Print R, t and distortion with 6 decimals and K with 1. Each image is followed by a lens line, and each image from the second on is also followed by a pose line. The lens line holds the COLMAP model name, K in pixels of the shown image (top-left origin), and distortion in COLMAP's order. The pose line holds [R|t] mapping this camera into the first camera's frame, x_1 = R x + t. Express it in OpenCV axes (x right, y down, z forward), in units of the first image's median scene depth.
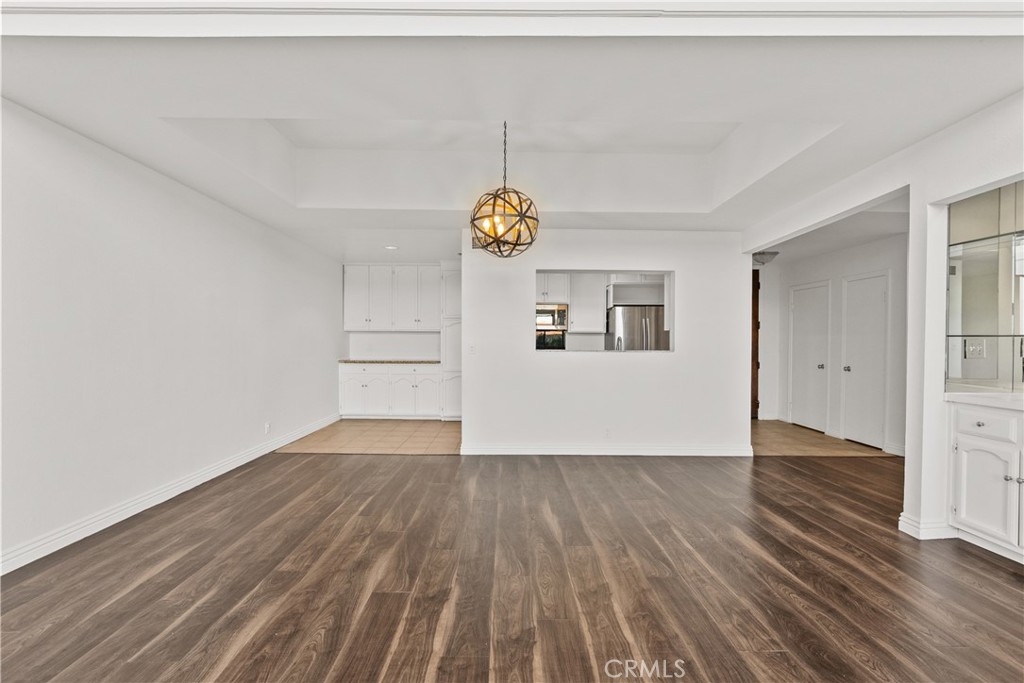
lens RADIAL K [[466.2, 0, 509.9], [0, 466.2, 342.8], [0, 0, 1]] dist [0.000424, 0.000766]
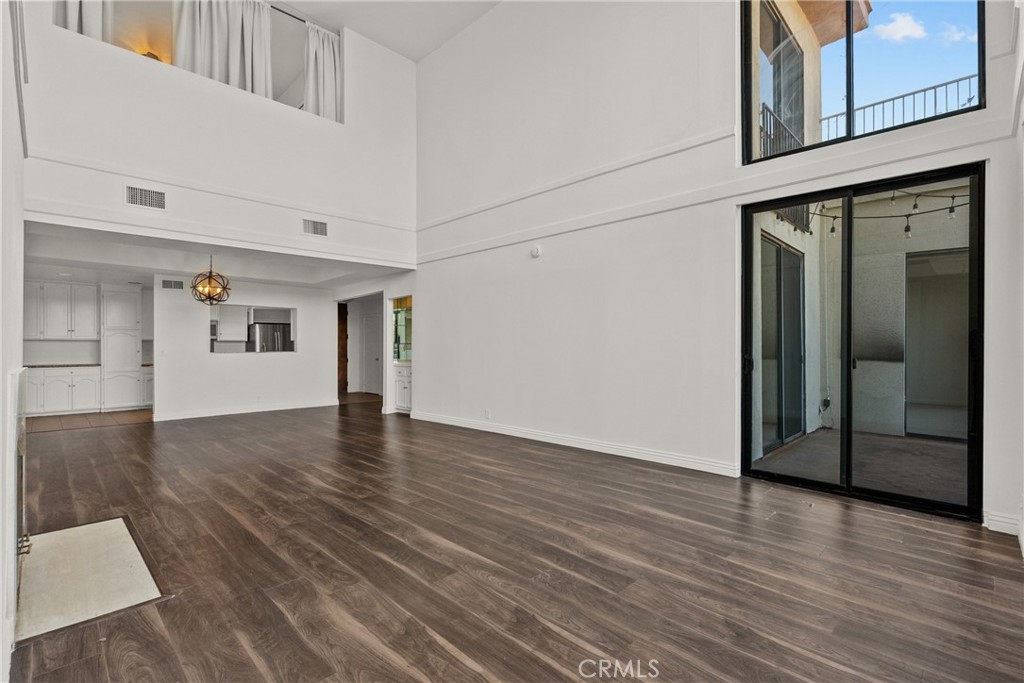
lens RADIAL K [[466.2, 0, 509.9], [0, 466.2, 342.8], [0, 0, 1]] dist [0.000424, 0.000766]
pose [[0.714904, -0.001357, 0.699221, -0.316269], [0.010018, 0.999915, -0.008301, 0.005707], [-0.699151, 0.012939, 0.714857, -0.857685]]
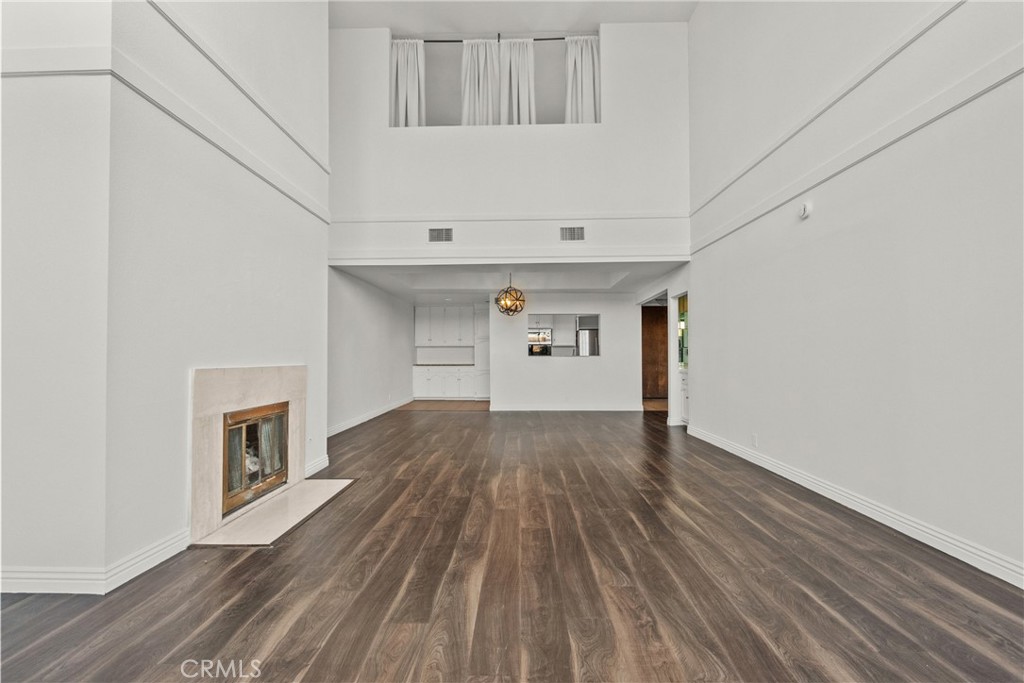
lens RADIAL K [[466.2, 0, 509.9], [0, 466.2, 342.8], [0, 0, 1]] dist [0.000424, 0.000766]
pose [[0.999505, -0.008448, -0.030313, 0.035664], [0.007648, 0.999622, -0.026391, 0.010495], [0.030525, 0.026146, 0.999192, -0.870929]]
